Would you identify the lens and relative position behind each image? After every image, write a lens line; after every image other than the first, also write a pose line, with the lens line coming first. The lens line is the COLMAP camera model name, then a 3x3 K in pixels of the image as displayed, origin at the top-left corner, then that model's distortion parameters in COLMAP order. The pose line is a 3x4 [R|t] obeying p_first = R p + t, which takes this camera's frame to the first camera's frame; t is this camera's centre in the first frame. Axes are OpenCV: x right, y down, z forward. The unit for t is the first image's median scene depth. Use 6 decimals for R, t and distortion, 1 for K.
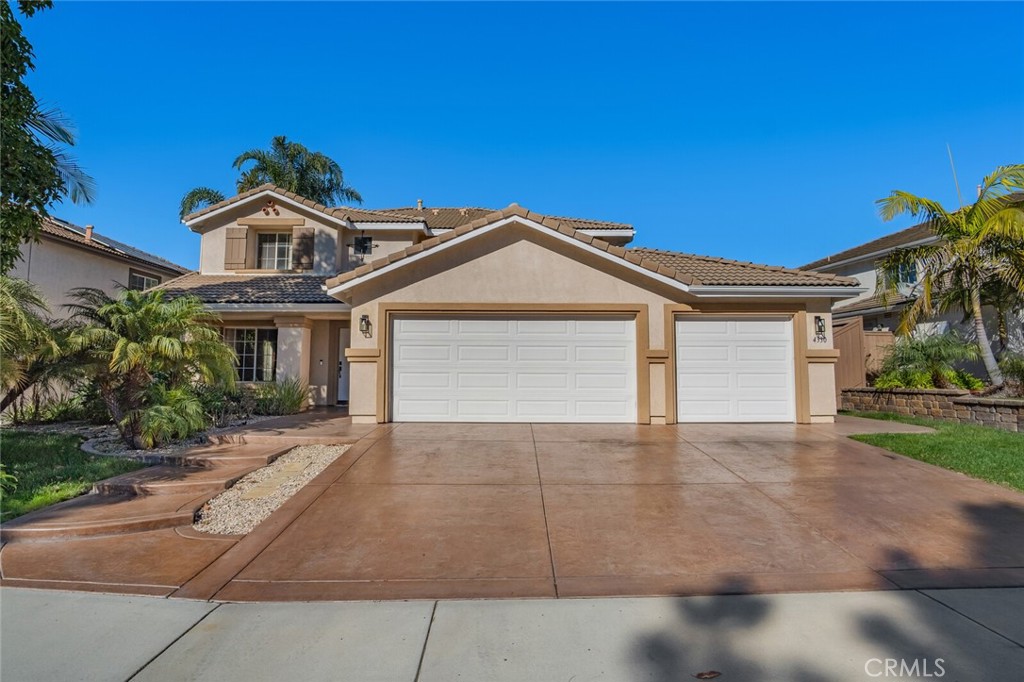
lens RADIAL K [[542.3, 0, 508.6], [0, 542.3, 341.7], [0, 0, 1]] dist [-0.024947, 0.000167]
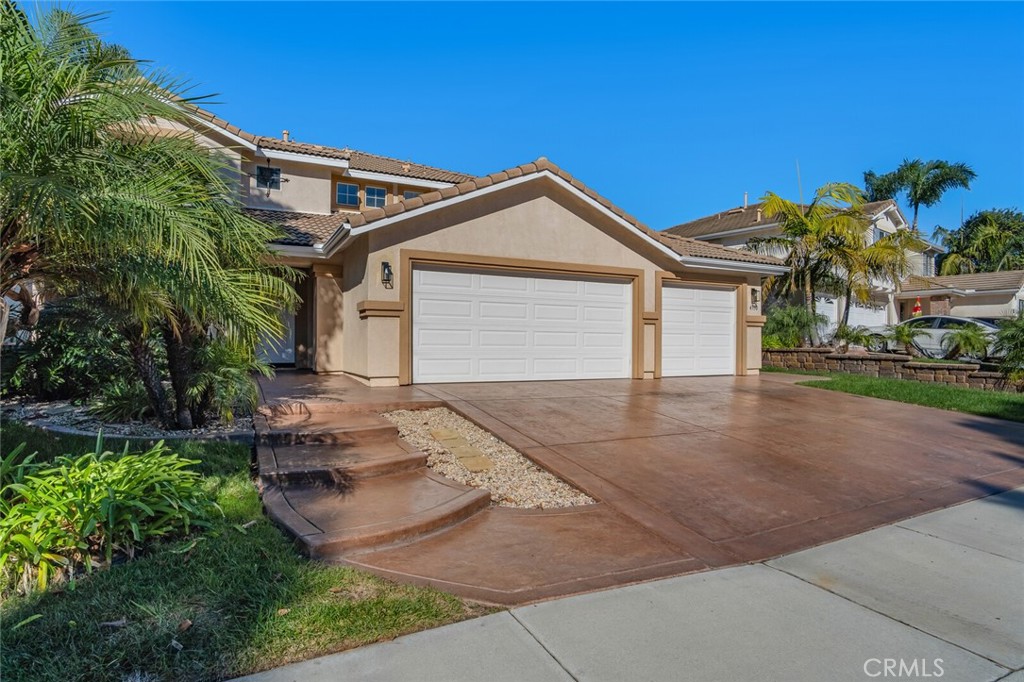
lens RADIAL K [[542.3, 0, 508.6], [0, 542.3, 341.7], [0, 0, 1]] dist [-0.024947, 0.000167]
pose [[0.900625, 0.004538, 0.434574, -0.462258], [-0.032828, 0.997799, 0.057615, 0.021379], [-0.433356, -0.066156, 0.898791, 0.127506]]
